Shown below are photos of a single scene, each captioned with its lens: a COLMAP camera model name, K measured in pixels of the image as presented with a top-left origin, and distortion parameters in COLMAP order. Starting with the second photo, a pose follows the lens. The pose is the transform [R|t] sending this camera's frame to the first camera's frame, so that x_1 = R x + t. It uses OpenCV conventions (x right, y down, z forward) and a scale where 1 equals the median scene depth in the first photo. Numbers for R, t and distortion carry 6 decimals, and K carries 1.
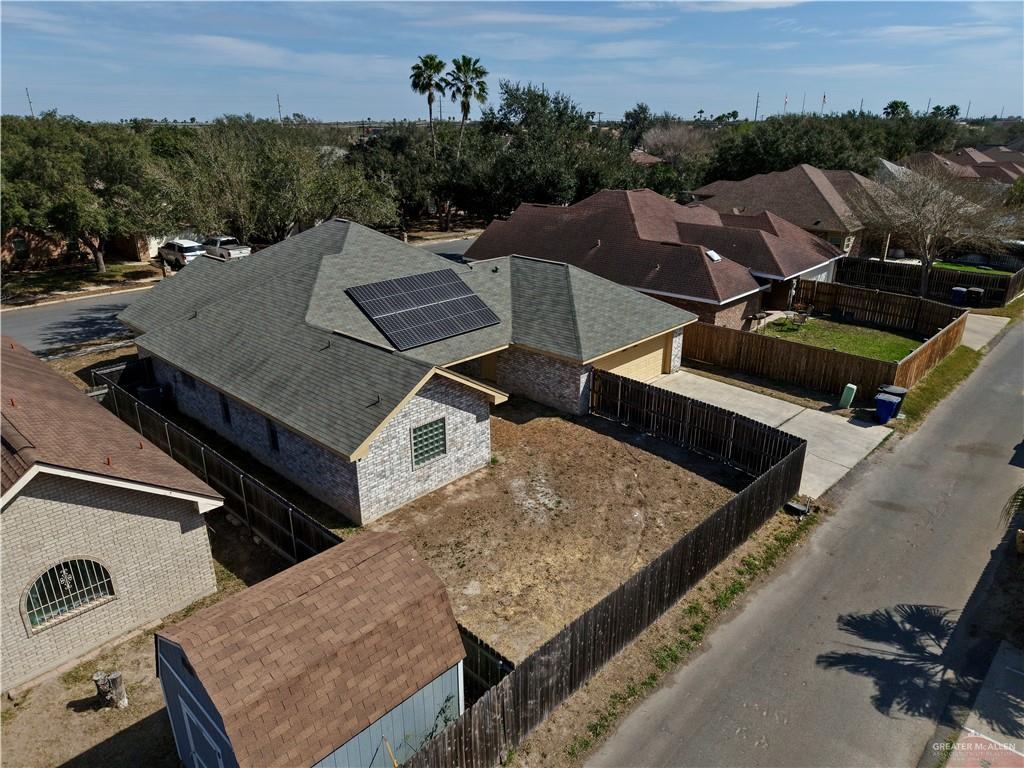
lens RADIAL K [[682.3, 0, 514.7], [0, 682.3, 385.9], [0, 0, 1]] dist [0.030927, -0.024247]
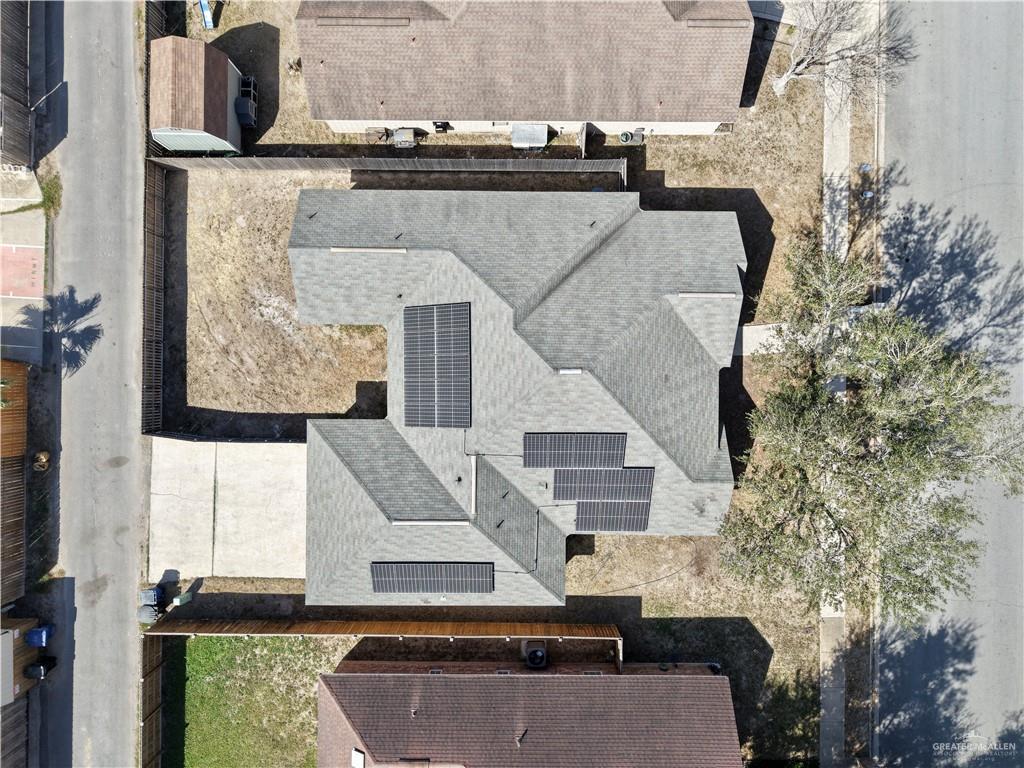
lens RADIAL K [[682.3, 0, 511.9], [0, 682.3, 384.2], [0, 0, 1]] dist [0.030927, -0.024247]
pose [[-0.732047, 0.681165, 0.011029, -0.281668], [-0.234127, -0.266753, 0.934894, -1.569036], [0.639759, 0.681804, 0.354755, 0.941841]]
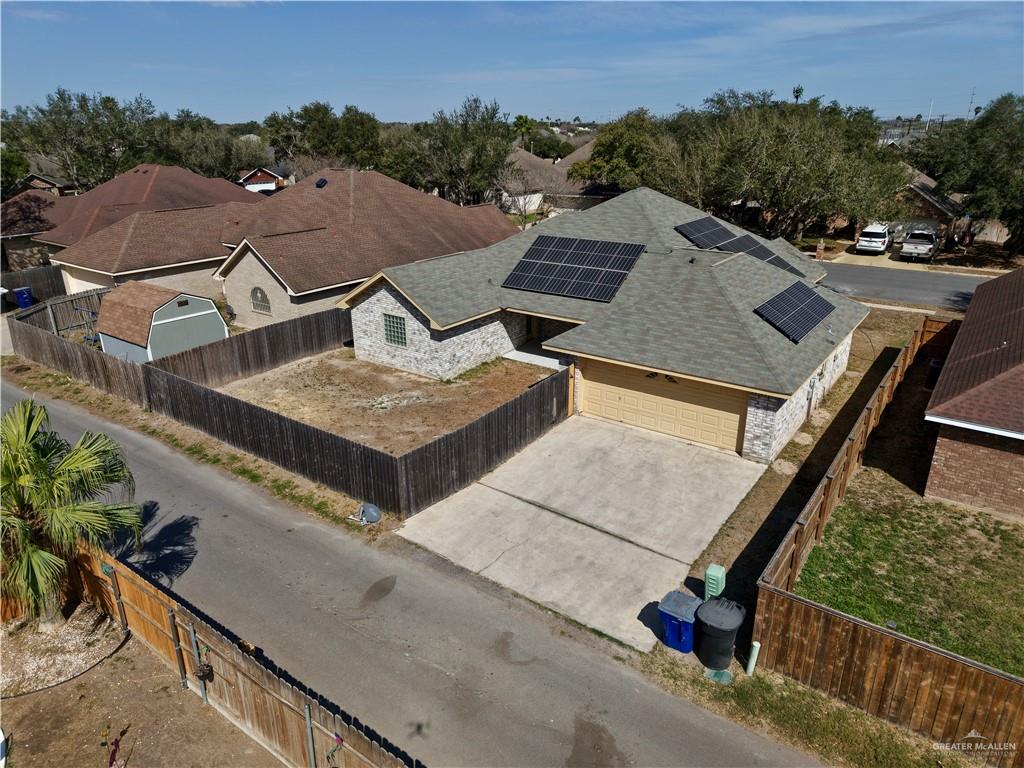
lens RADIAL K [[682.3, 0, 511.9], [0, 682.3, 384.5], [0, 0, 1]] dist [0.030927, -0.024247]
pose [[0.129069, 0.352333, -0.926932, 1.239815], [-0.348383, 0.891276, 0.290270, -0.307252], [0.928424, 0.285462, 0.237783, 0.937151]]
